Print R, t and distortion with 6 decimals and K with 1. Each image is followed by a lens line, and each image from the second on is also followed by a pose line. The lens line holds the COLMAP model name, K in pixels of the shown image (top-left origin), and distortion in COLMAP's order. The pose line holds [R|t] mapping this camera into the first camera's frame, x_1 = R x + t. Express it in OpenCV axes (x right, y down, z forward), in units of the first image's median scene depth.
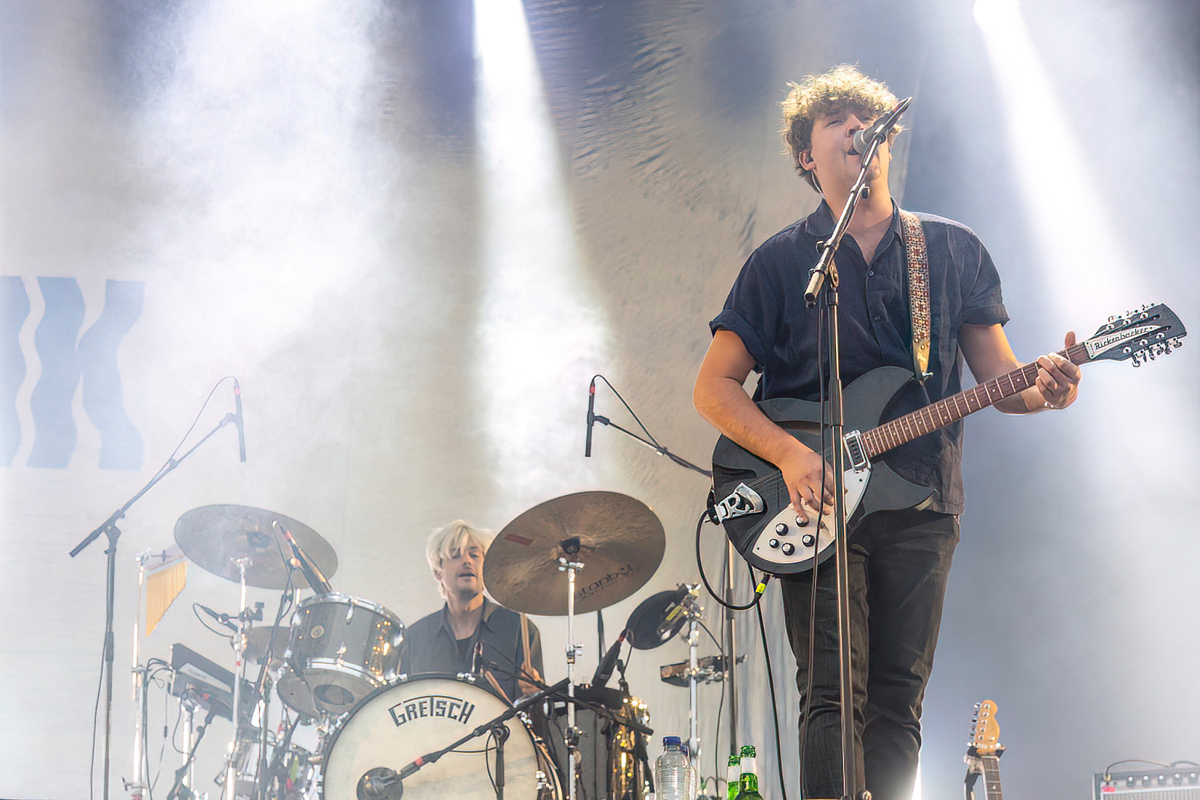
lens RADIAL K [[3367.1, 0, 596.2], [0, 3367.1, 401.5], [0, 0, 1]] dist [-0.120878, 0.000000]
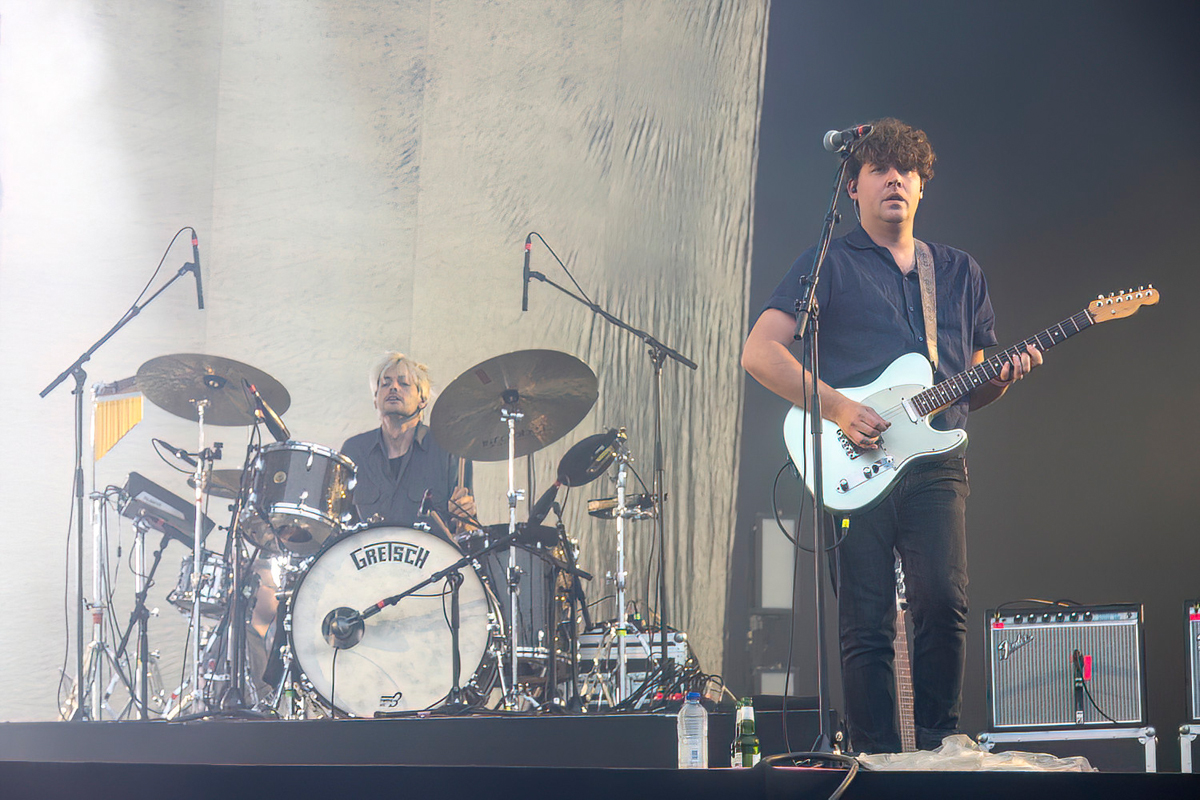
lens RADIAL K [[4032.4, 0, 604.3], [0, 4032.4, 403.5], [0, 0, 1]] dist [-0.241242, 0.000000]
pose [[0.997737, 0.007913, 0.066772, -0.063648], [-0.015748, 0.992931, 0.117648, -0.107234], [-0.065369, -0.118433, 0.990808, -0.286716]]
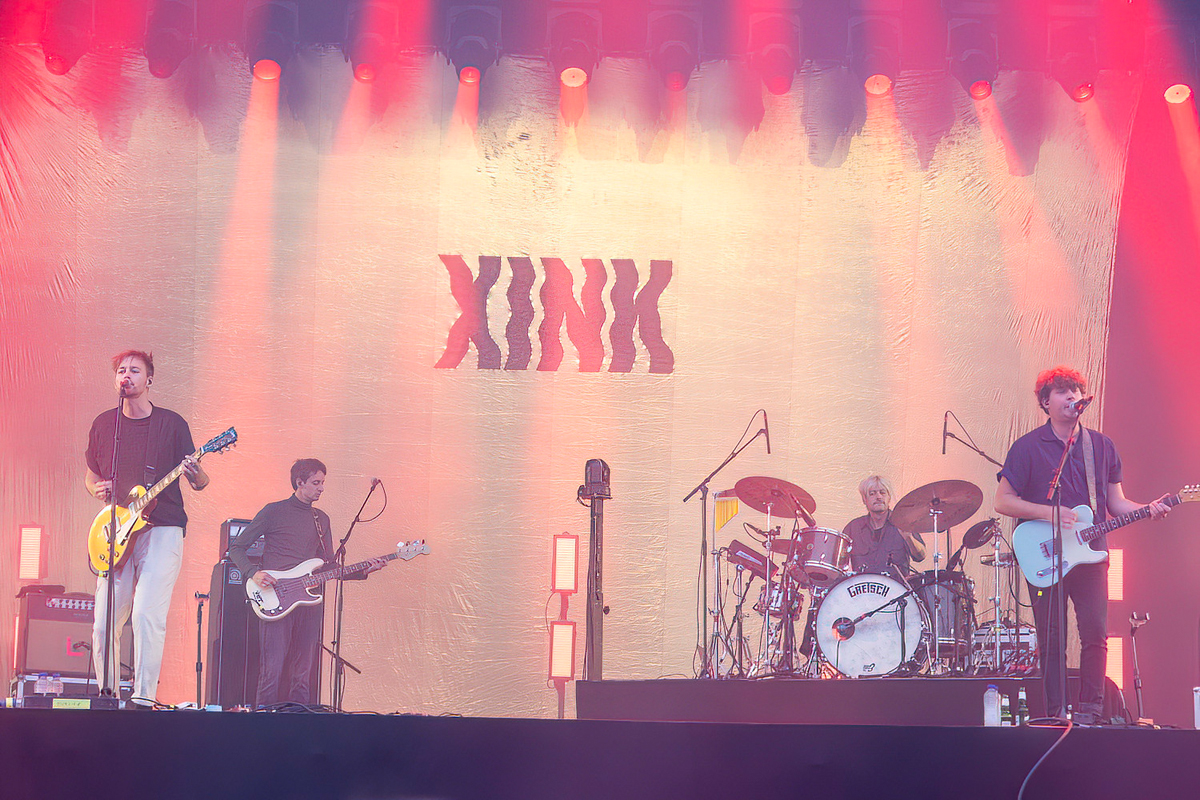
lens RADIAL K [[2574.9, 0, 601.4], [0, 2574.9, 400.5], [0, 0, 1]] dist [-0.067260, 0.000000]
pose [[0.992609, -0.001003, -0.121356, -0.018961], [0.014500, 0.993783, 0.110385, -0.187284], [0.120490, -0.111329, 0.986452, -0.523870]]
